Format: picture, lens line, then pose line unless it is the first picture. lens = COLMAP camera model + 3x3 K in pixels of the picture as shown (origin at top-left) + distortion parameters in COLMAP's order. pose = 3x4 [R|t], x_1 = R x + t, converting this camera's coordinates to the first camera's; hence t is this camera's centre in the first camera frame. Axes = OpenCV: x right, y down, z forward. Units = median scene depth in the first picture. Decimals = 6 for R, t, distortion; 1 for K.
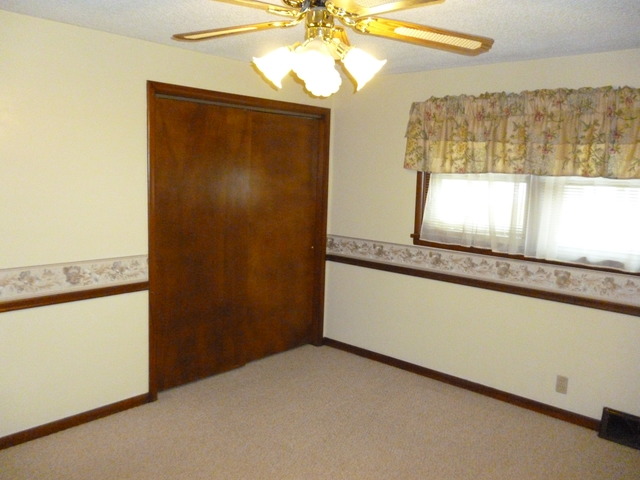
lens RADIAL K [[541.4, 0, 316.4], [0, 541.4, 238.7], [0, 0, 1]] dist [-0.002244, -0.003149]
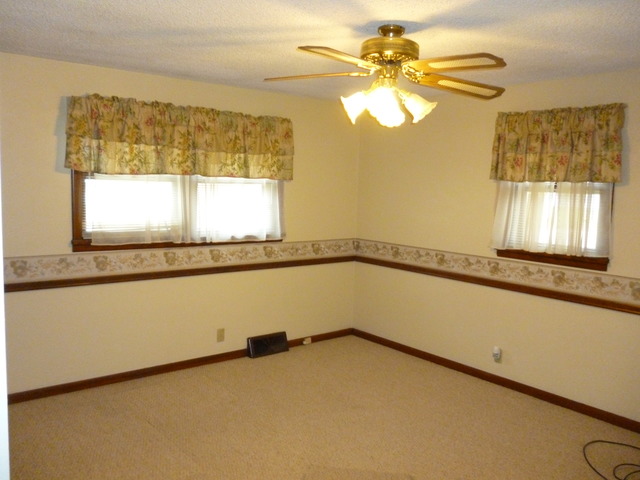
lens RADIAL K [[541.4, 0, 316.4], [0, 541.4, 238.7], [0, 0, 1]] dist [-0.002244, -0.003149]
pose [[0.170596, -0.129395, 0.976808, -0.750751], [0.104302, 0.988142, 0.112681, -0.084673], [-0.979805, 0.082660, 0.182069, 0.509146]]
